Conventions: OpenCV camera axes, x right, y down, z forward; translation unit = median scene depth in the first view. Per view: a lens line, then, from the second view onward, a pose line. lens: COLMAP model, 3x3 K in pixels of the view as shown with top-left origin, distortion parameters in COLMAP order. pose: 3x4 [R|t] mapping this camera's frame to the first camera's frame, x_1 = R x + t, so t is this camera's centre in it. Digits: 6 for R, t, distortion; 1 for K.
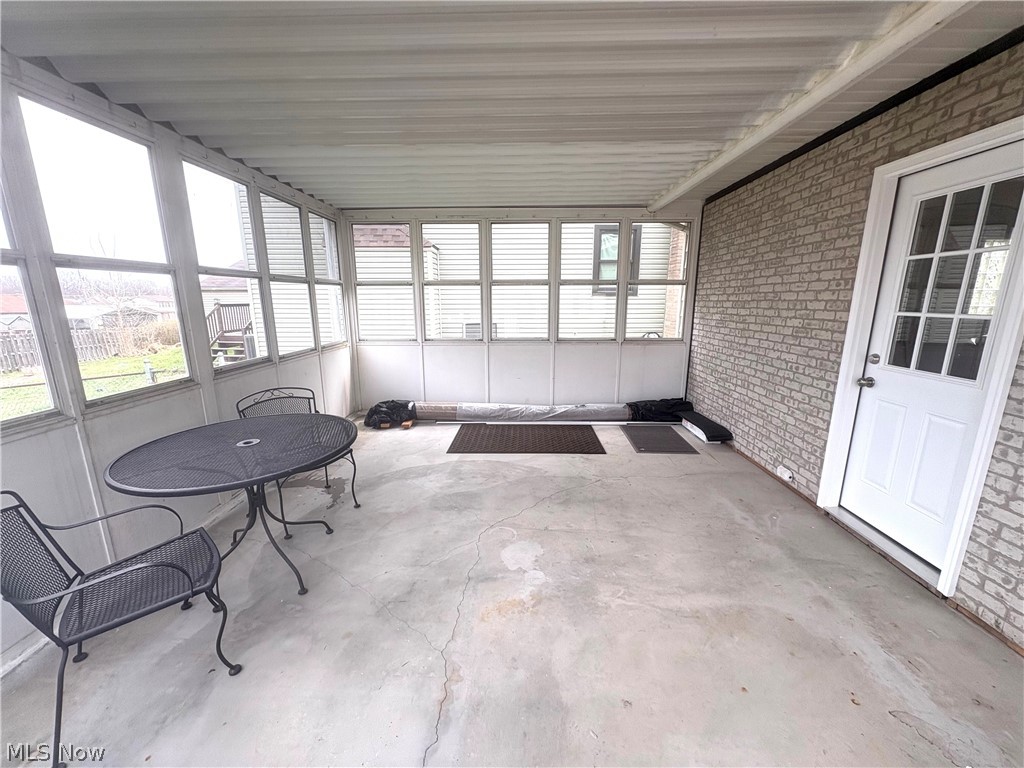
lens RADIAL K [[406.4, 0, 519.5], [0, 406.4, 385.8], [0, 0, 1]] dist [0.002514, 0.000548]
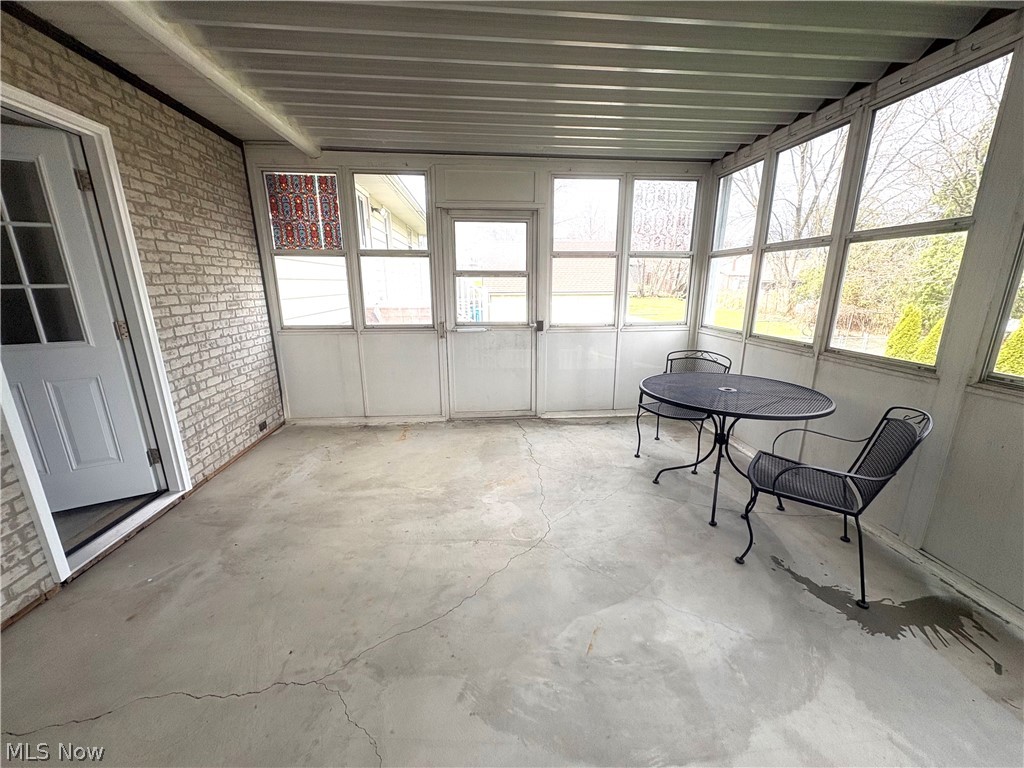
lens RADIAL K [[406.4, 0, 522.8], [0, 406.4, 390.7], [0, 0, 1]] dist [0.002514, 0.000548]
pose [[-0.991520, 0.034960, -0.125160, 0.059245], [-0.025236, 0.893000, 0.449349, -0.394407], [0.127477, 0.448697, -0.884545, 1.960096]]
